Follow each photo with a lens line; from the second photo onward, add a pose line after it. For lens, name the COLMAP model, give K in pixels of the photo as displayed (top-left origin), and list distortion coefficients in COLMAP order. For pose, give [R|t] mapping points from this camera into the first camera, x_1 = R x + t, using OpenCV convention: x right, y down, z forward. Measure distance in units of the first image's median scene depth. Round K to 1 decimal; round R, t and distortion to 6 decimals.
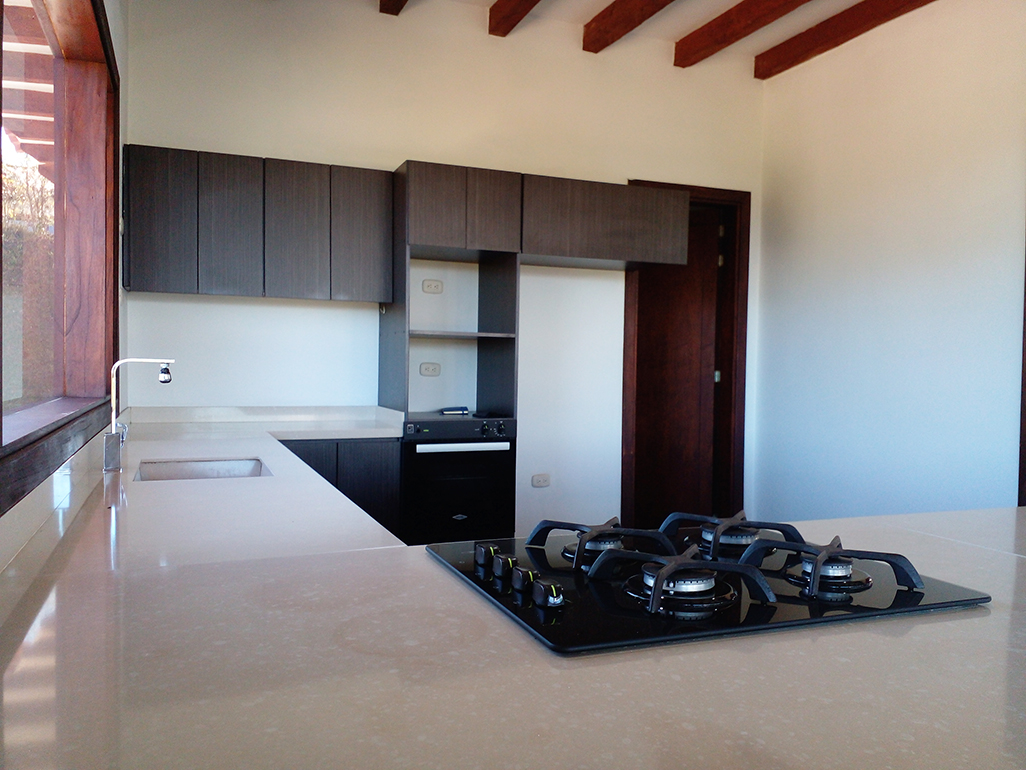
lens RADIAL K [[824.0, 0, 519.7], [0, 824.0, 386.8], [0, 0, 1]] dist [0.103053, -0.150351]
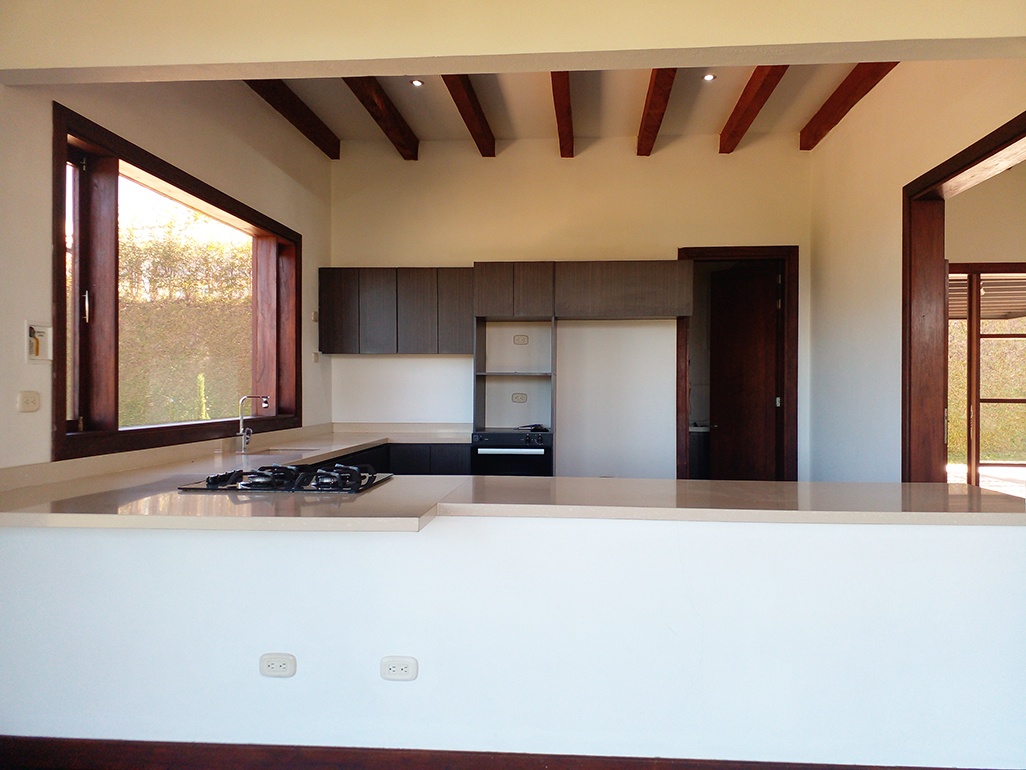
lens RADIAL K [[824.0, 0, 519.7], [0, 824.0, 386.8], [0, 0, 1]] dist [0.103053, -0.150351]
pose [[0.895872, -0.011668, -0.444160, 0.581608], [-0.001205, 0.999588, -0.028689, 0.000616], [0.444312, 0.026237, 0.895488, -0.299667]]
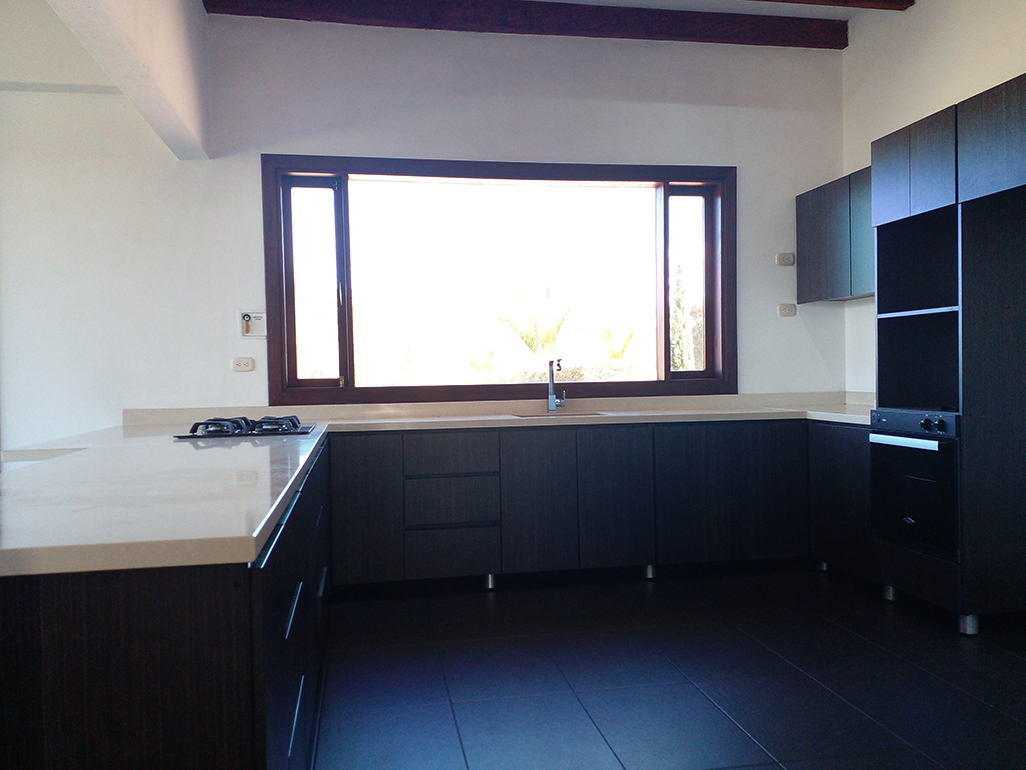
lens RADIAL K [[824.0, 0, 519.7], [0, 824.0, 386.8], [0, 0, 1]] dist [0.103053, -0.150351]
pose [[-0.192519, 0.009202, -0.981250, 0.870316], [-0.008280, 0.999905, 0.011001, 0.007373], [0.981258, 0.010243, -0.192425, 0.745814]]
